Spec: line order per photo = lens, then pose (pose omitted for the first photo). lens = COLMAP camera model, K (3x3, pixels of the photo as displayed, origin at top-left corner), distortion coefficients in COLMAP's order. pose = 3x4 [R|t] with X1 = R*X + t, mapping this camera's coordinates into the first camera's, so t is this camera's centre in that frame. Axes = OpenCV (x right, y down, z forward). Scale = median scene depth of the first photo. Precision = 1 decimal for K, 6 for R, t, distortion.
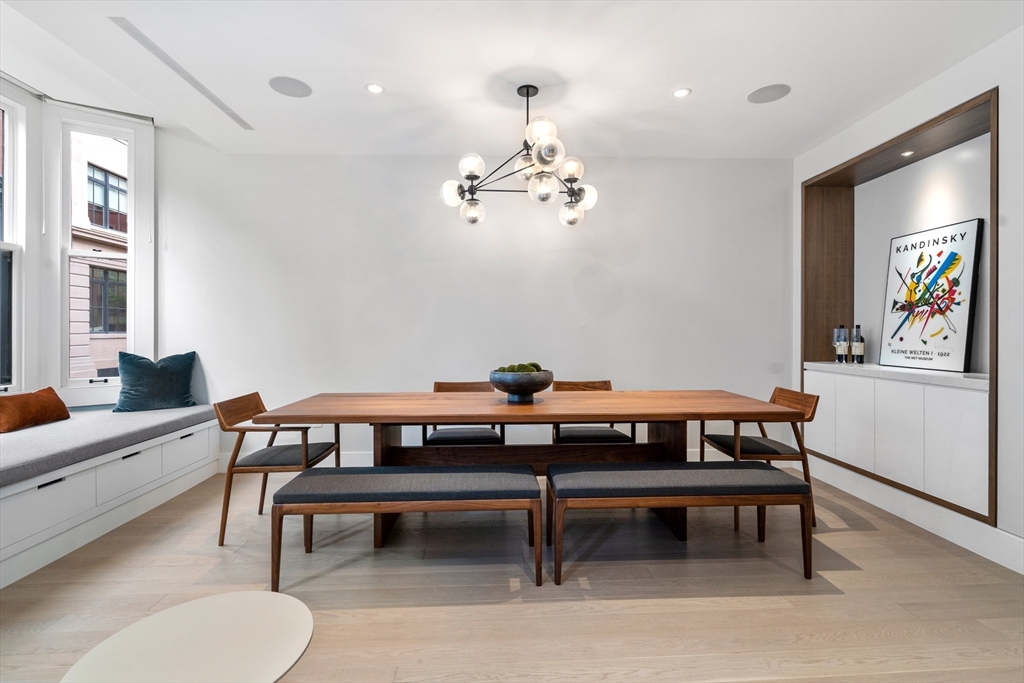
lens RADIAL K [[465.1, 0, 517.4], [0, 465.1, 335.1], [0, 0, 1]] dist [-0.005840, 0.001356]
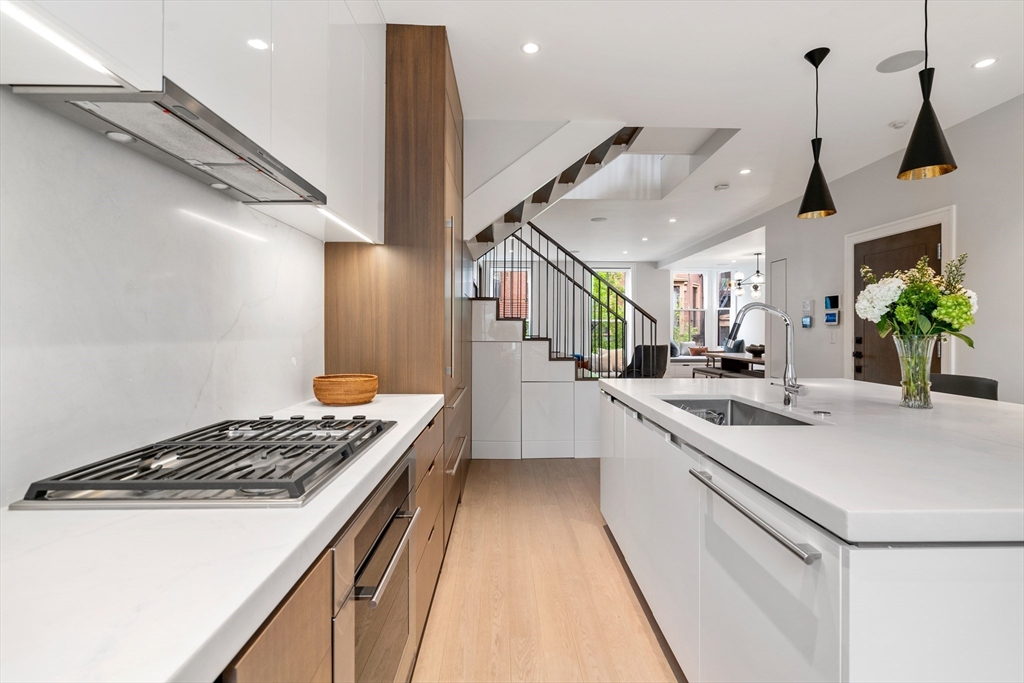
lens RADIAL K [[465.1, 0, 509.9], [0, 465.1, 325.2], [0, 0, 1]] dist [-0.005840, 0.001356]
pose [[-0.038301, -0.005061, -0.999253, 2.819644], [-0.014116, 0.999890, -0.004523, -0.025215], [0.999167, 0.013932, -0.038369, -0.447577]]
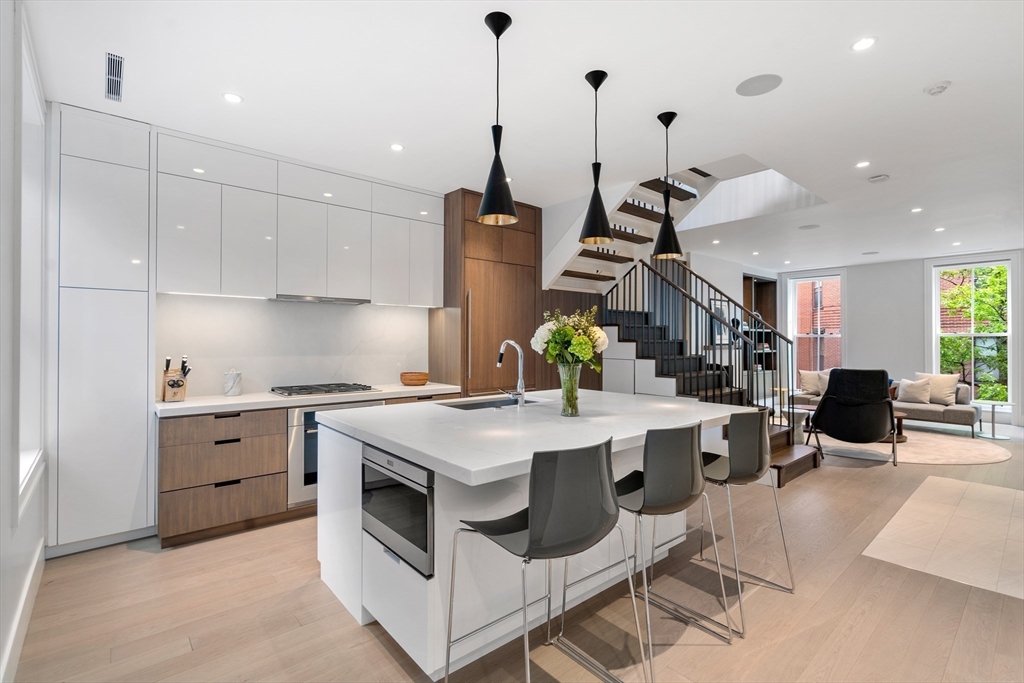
lens RADIAL K [[465.1, 0, 518.0], [0, 465.1, 336.5], [0, 0, 1]] dist [-0.005840, 0.001356]
pose [[-0.793094, -0.003567, -0.609088, 2.783931], [-0.007869, 0.999959, 0.004391, -0.074824], [0.609048, 0.008275, -0.793090, 0.668596]]
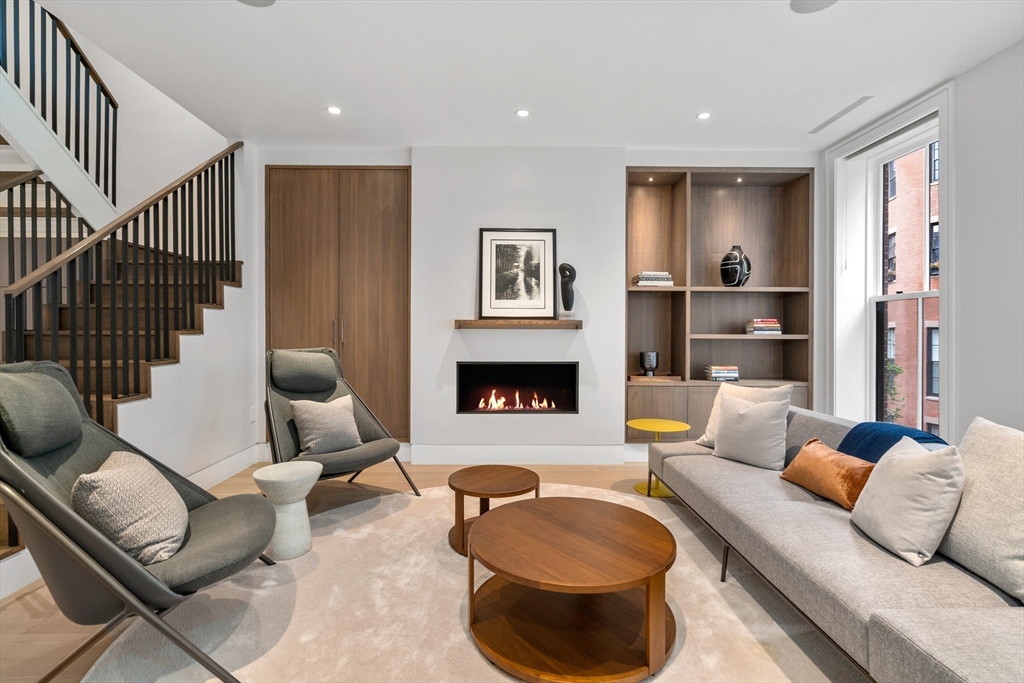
lens RADIAL K [[465.1, 0, 517.3], [0, 465.1, 338.1], [0, 0, 1]] dist [-0.005840, 0.001356]
pose [[-0.999885, 0.000014, 0.015134, 0.248205], [0.000352, 0.999751, 0.022316, -0.001163], [-0.015130, 0.022319, -0.999636, 0.597510]]
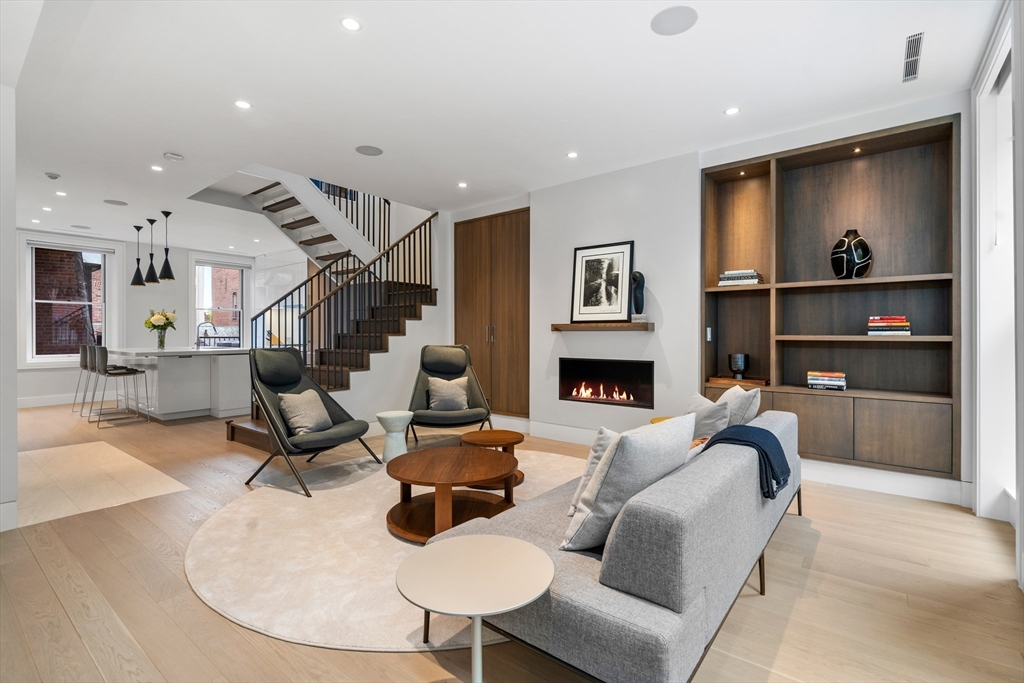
lens RADIAL K [[465.1, 0, 510.5], [0, 465.1, 328.8], [0, 0, 1]] dist [-0.005840, 0.001356]
pose [[-0.755099, 0.007947, 0.655563, -0.523269], [0.012248, 0.999923, 0.001987, -0.009967], [-0.655497, 0.009530, -0.755138, 0.635189]]
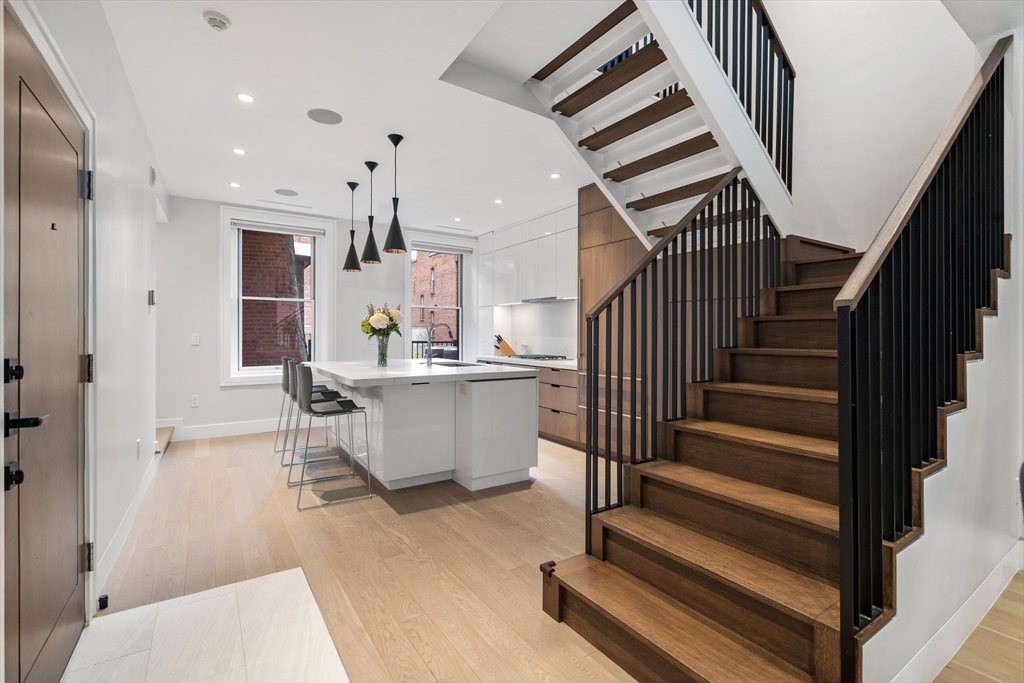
lens RADIAL K [[465.1, 0, 512.2], [0, 465.1, 333.9], [0, 0, 1]] dist [-0.005840, 0.001356]
pose [[-0.500462, 0.002362, 0.865756, 0.754570], [0.007328, 0.999972, 0.001508, -0.026976], [-0.865728, 0.007099, -0.500465, 0.426845]]
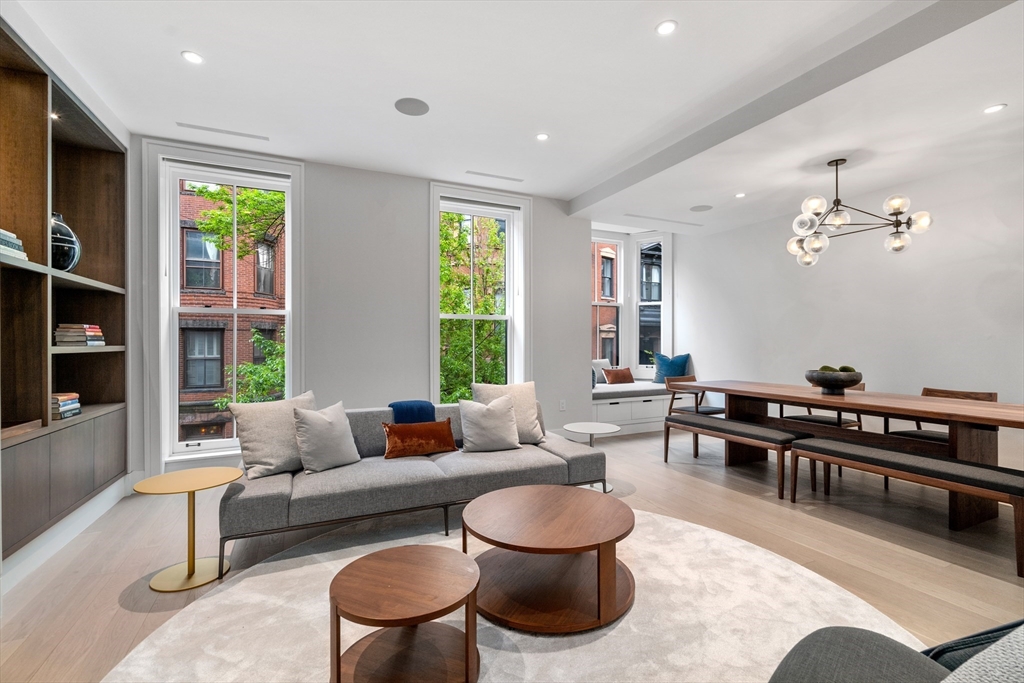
lens RADIAL K [[465.1, 0, 513.5], [0, 465.1, 336.7], [0, 0, 1]] dist [-0.005840, 0.001356]
pose [[0.376048, -0.011317, -0.926531, 0.824512], [-0.009480, 0.999826, -0.016060, 0.006481], [0.926552, 0.014823, 0.375875, -0.329502]]
